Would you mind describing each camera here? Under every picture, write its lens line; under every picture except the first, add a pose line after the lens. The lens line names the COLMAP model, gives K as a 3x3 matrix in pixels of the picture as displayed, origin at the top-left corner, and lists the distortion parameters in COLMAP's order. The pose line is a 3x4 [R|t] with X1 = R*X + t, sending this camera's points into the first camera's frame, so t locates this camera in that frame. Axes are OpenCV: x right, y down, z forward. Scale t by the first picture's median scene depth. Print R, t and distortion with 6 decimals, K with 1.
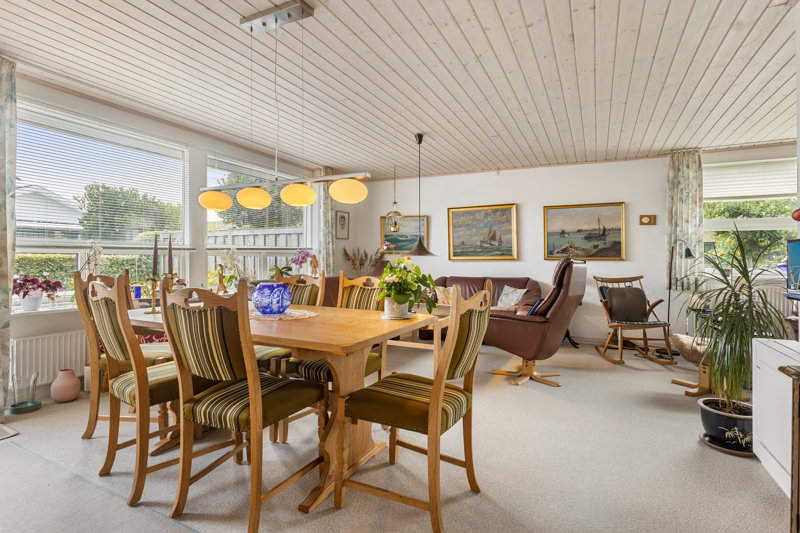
lens RADIAL K [[399.9, 0, 401.5], [0, 399.9, 260.4], [0, 0, 1]] dist [0.005092, 0.000549]
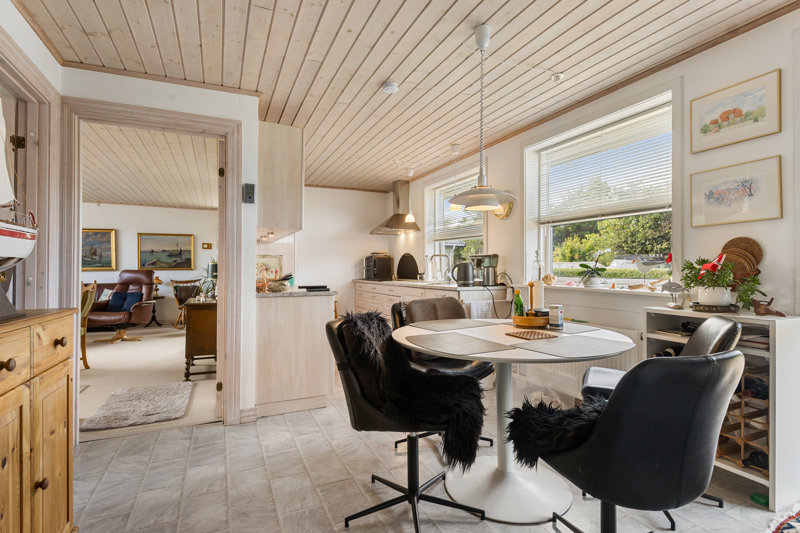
lens RADIAL K [[399.9, 0, 405.5], [0, 399.9, 263.1], [0, 0, 1]] dist [0.005092, 0.000549]
pose [[0.628127, 0.003713, 0.778102, -0.175388], [0.005819, 0.999938, -0.009469, -0.007340], [-0.778089, 0.010475, 0.628066, -0.708884]]
